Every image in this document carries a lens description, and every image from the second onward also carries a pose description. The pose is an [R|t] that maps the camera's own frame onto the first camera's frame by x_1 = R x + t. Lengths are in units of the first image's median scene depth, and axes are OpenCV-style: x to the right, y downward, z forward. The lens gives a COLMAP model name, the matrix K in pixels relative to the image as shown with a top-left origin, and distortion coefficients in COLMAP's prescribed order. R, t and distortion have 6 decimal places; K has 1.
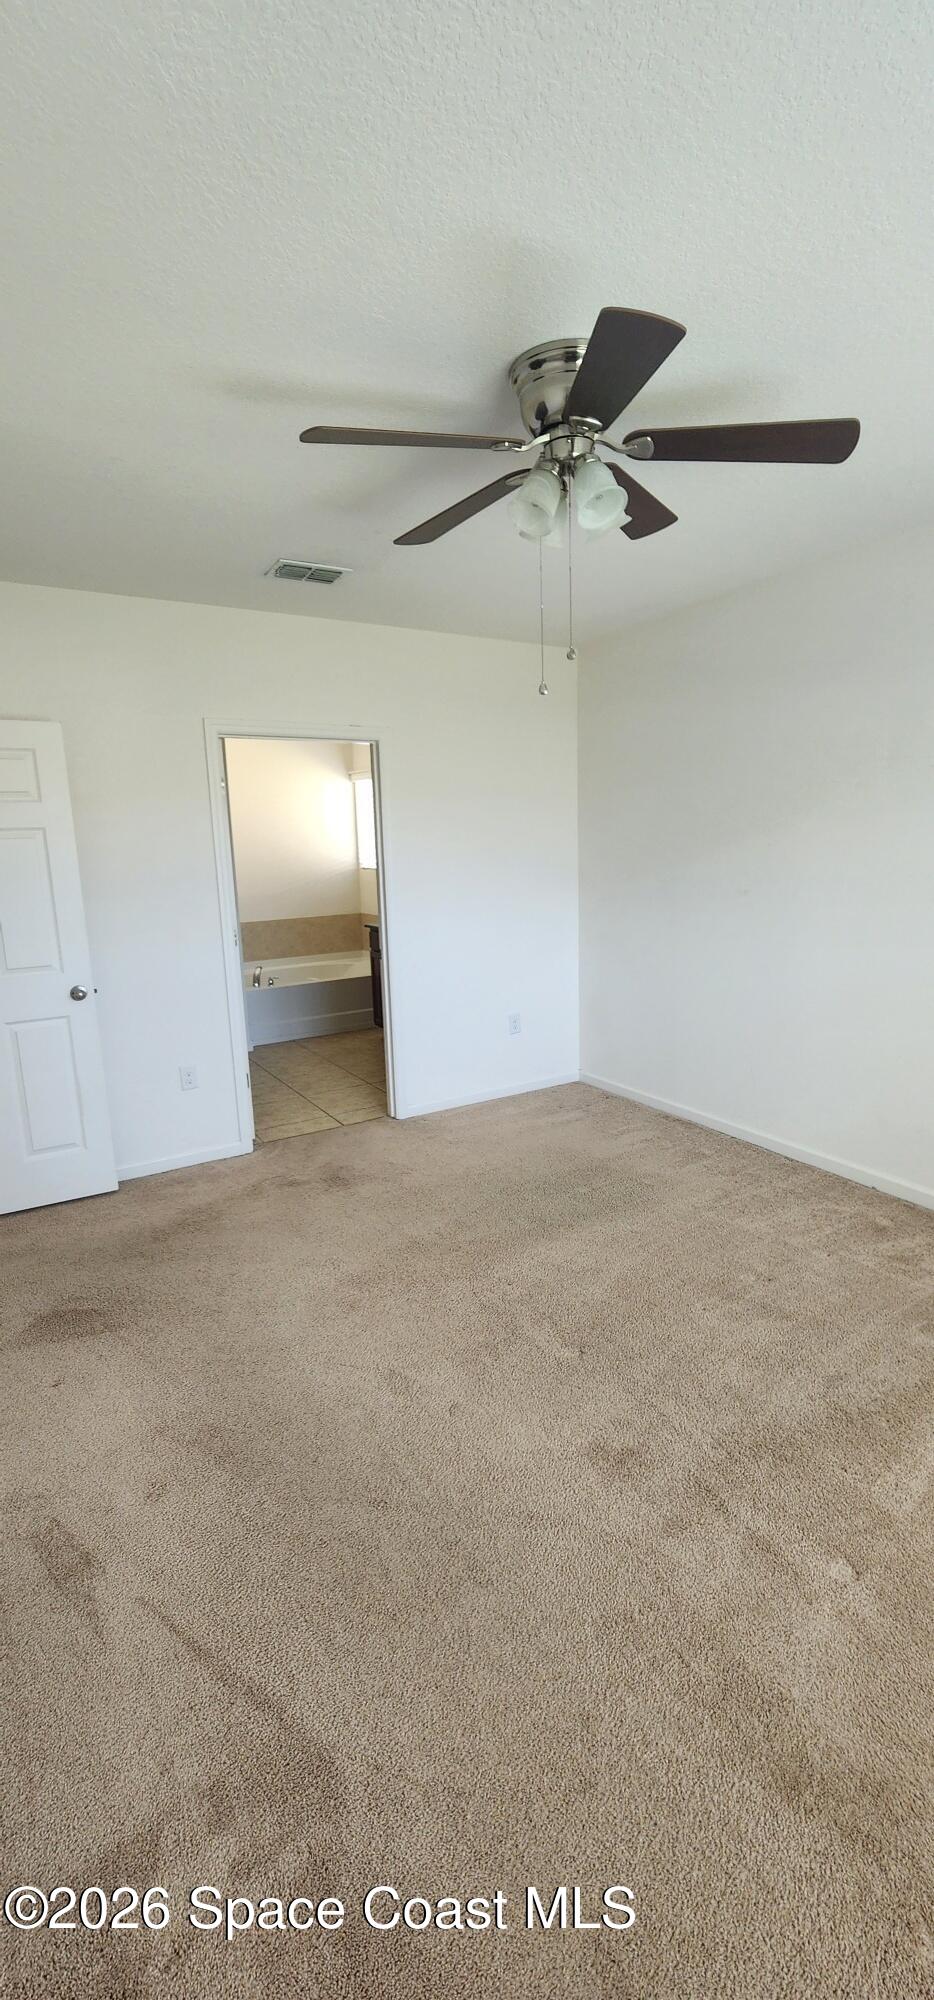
lens RADIAL K [[832.0, 0, 480.6], [0, 832.0, 988.4], [0, 0, 1]] dist [-0.002463, 0.000050]
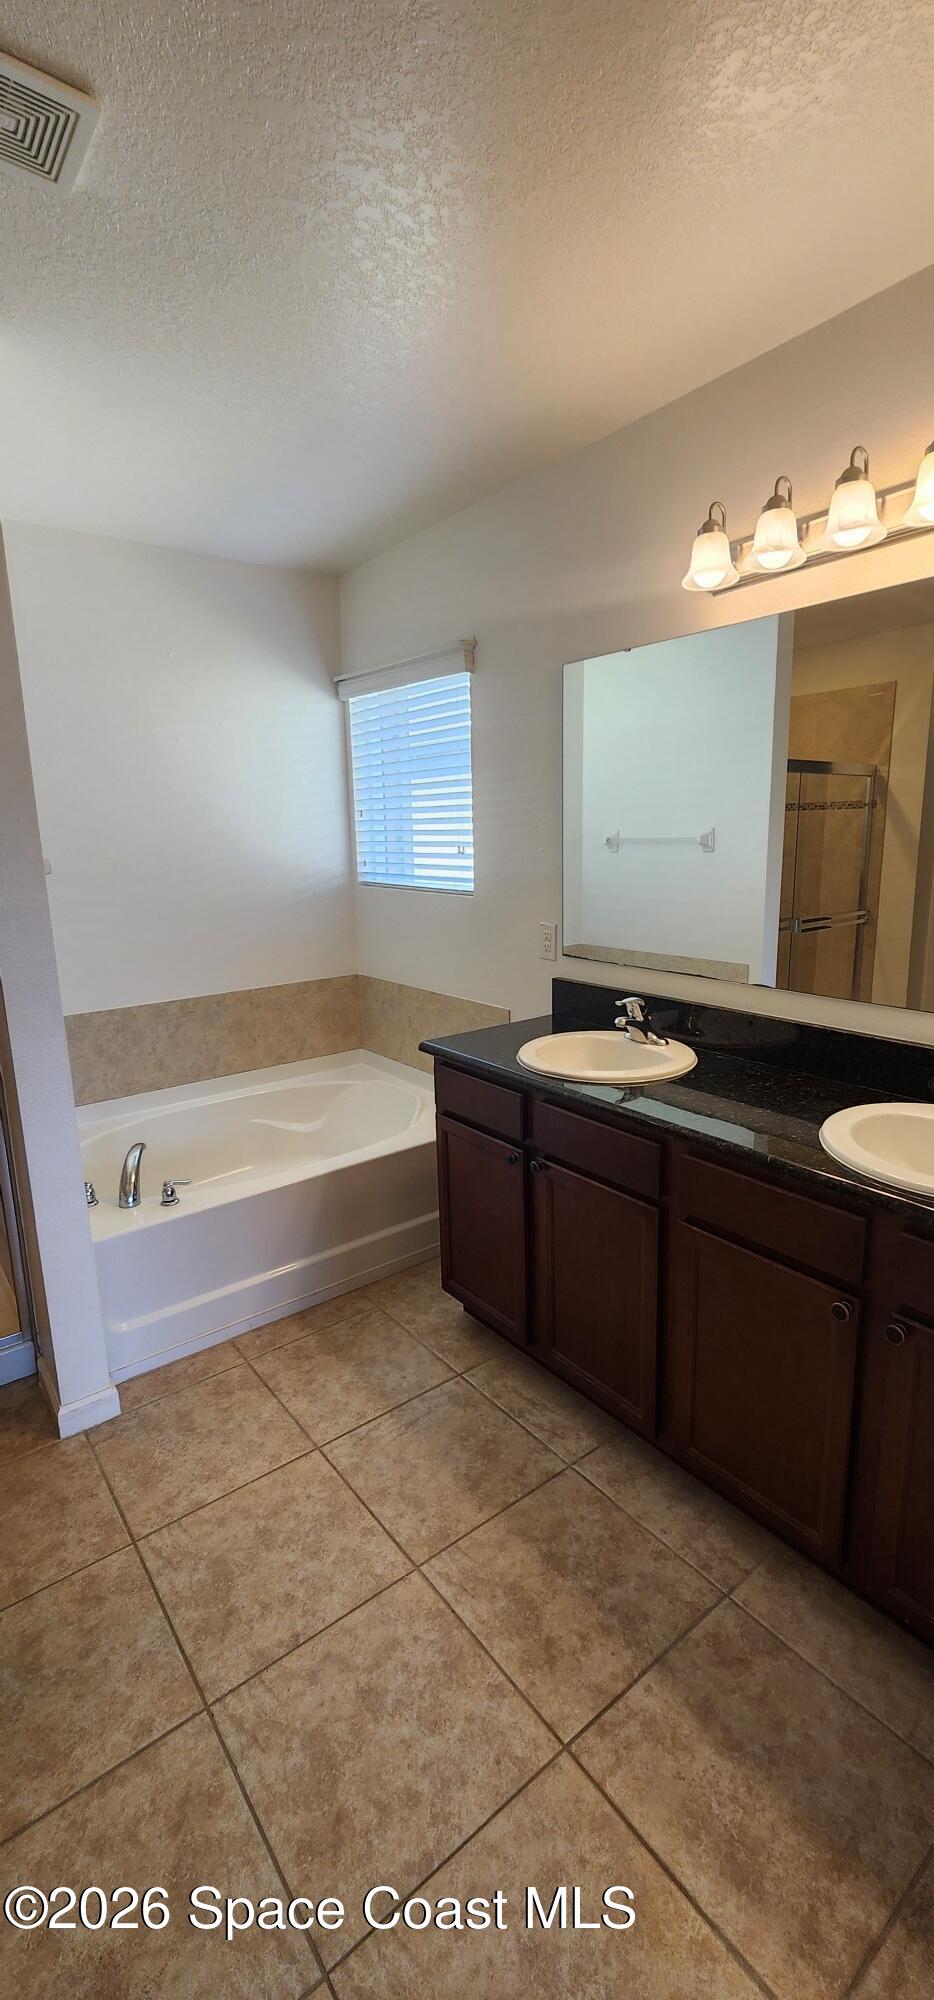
lens RADIAL K [[832.0, 0, 480.6], [0, 832.0, 988.4], [0, 0, 1]] dist [-0.002463, 0.000050]
pose [[0.993330, -0.007677, 0.115052, -0.133052], [0.005524, 0.999804, 0.019021, -0.094207], [-0.115175, -0.018259, 0.993177, 0.525952]]
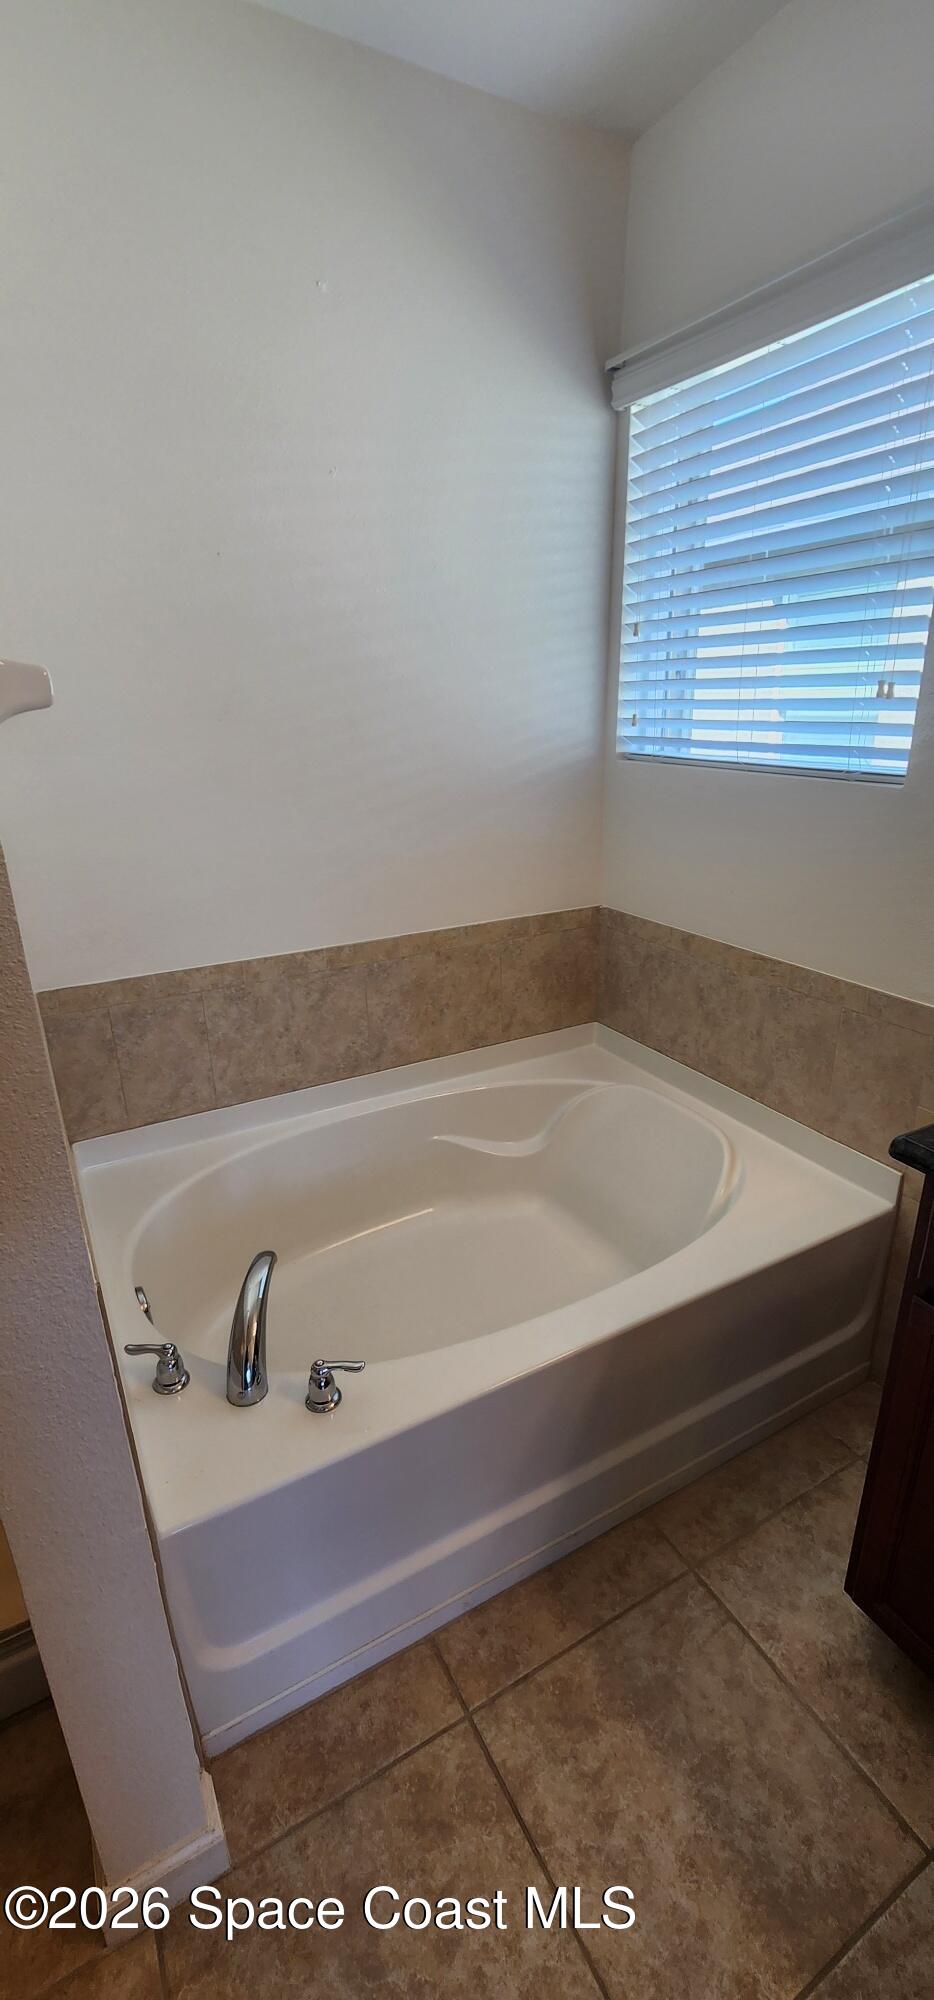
lens RADIAL K [[832.0, 0, 480.6], [0, 832.0, 988.4], [0, 0, 1]] dist [-0.002463, 0.000050]
pose [[0.999417, 0.029585, -0.017041, -0.186843], [-0.026349, 0.985765, 0.166053, -0.113720], [0.021711, -0.165507, 0.985970, 0.718012]]
